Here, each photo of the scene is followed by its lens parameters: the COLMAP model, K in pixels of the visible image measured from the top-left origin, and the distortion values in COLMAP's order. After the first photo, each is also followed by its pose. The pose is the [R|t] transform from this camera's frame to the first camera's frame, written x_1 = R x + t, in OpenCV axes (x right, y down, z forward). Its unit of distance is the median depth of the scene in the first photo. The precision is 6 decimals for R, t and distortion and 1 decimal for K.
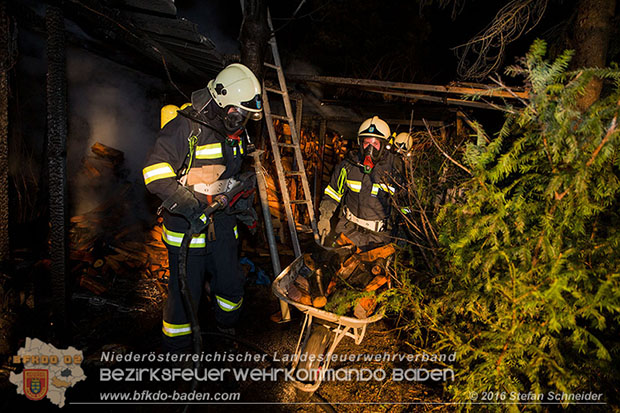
lens RADIAL K [[408.0, 0, 310.0], [0, 408.0, 206.5], [0, 0, 1]] dist [-0.071575, 0.002507]
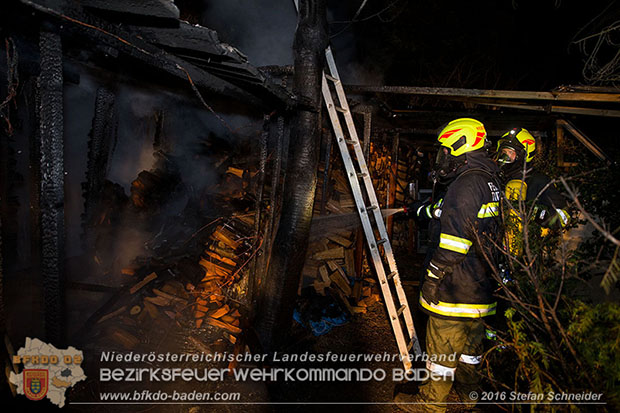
lens RADIAL K [[408.0, 0, 310.0], [0, 408.0, 206.5], [0, 0, 1]] dist [-0.071575, 0.002507]
pose [[0.983644, -0.003842, -0.180081, 0.012348], [0.000356, 0.999812, -0.019384, -0.063154], [0.180122, 0.019003, 0.983461, 0.168467]]
